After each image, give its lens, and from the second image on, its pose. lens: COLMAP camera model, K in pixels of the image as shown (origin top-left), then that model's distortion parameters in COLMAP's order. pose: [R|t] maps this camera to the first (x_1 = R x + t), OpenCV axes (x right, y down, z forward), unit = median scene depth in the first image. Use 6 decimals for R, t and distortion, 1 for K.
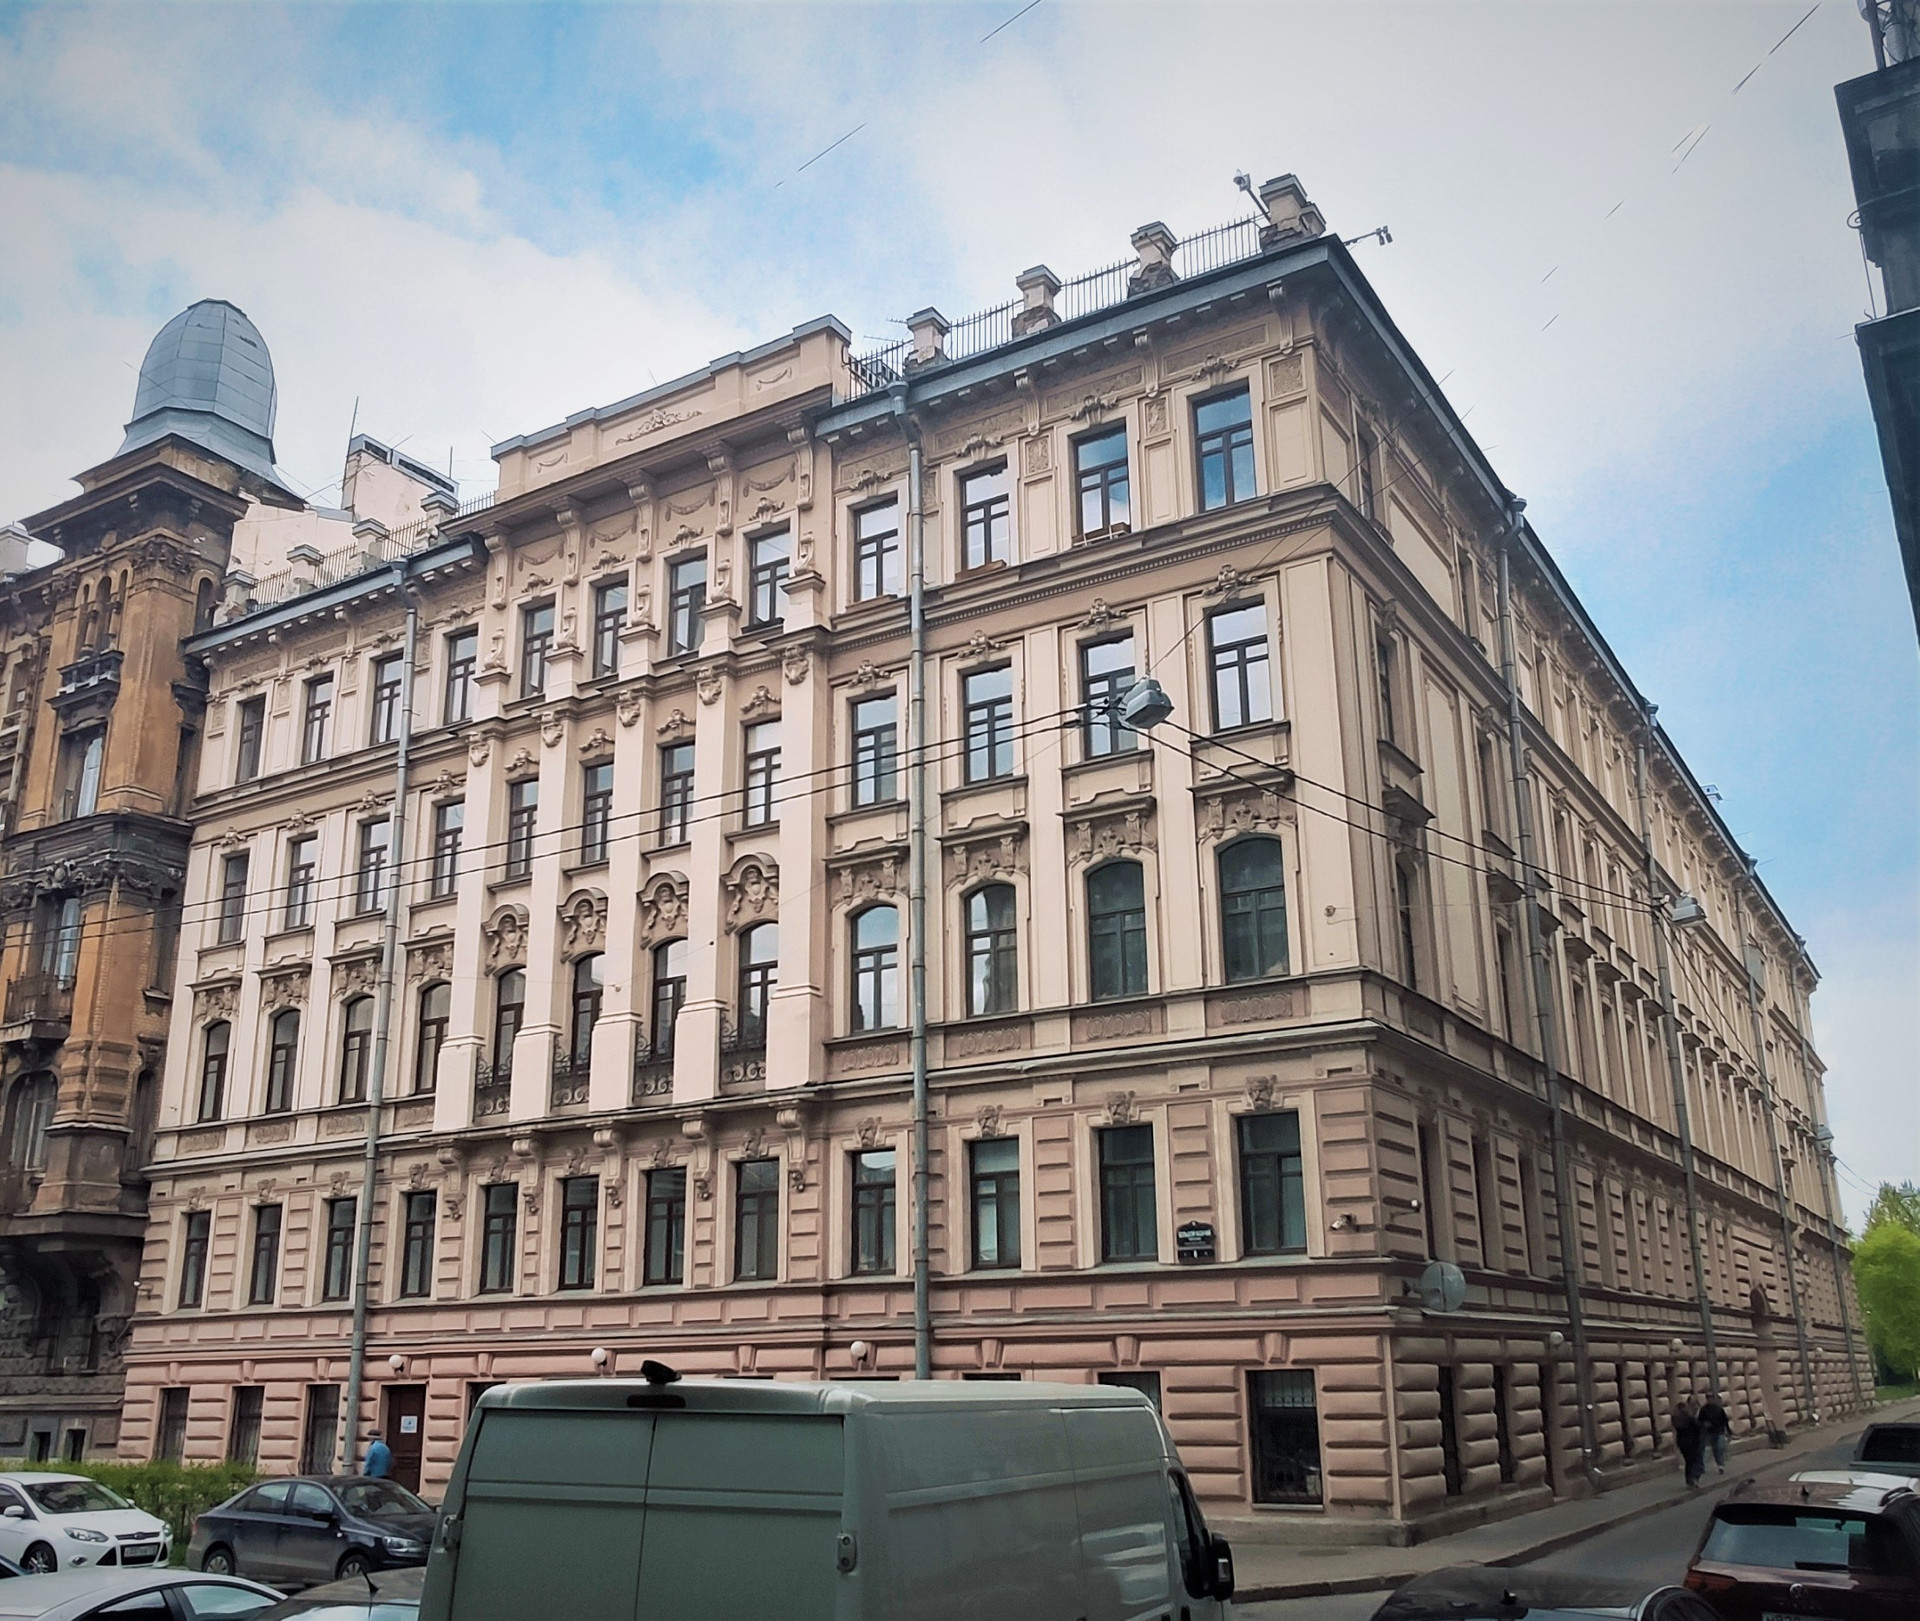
lens RADIAL K [[1732.6, 0, 958.9], [0, 1732.6, 863.8], [0, 0, 1]] dist [0.012726, -0.002423]
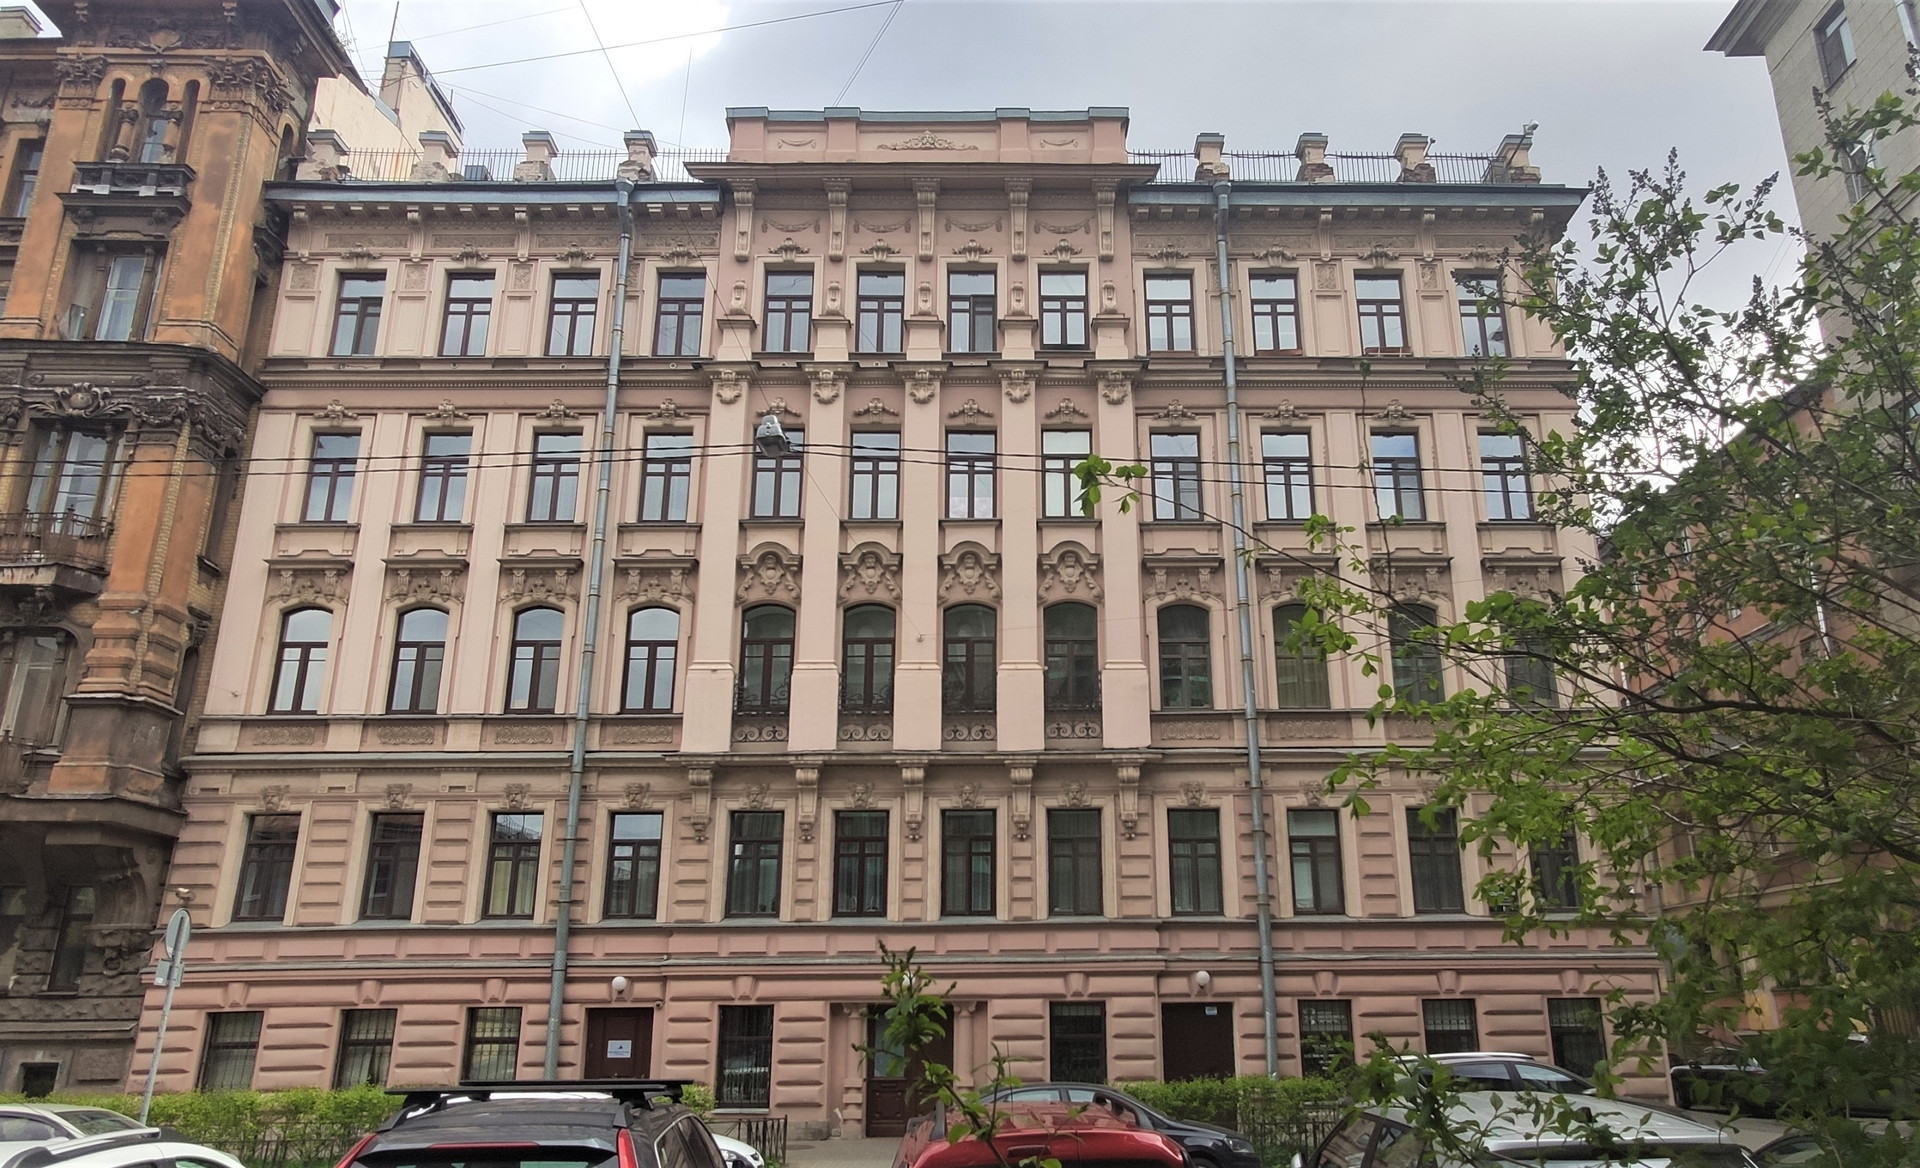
lens RADIAL K [[1234.5, 0, 966.0], [0, 1234.5, 635.6], [0, 0, 1]] dist [-0.002097, 0.031194]
pose [[0.844201, 0.160015, 0.511585, -0.472774], [-0.155115, 0.986495, -0.052593, 0.088532], [-0.513092, -0.034955, 0.857621, 0.276491]]
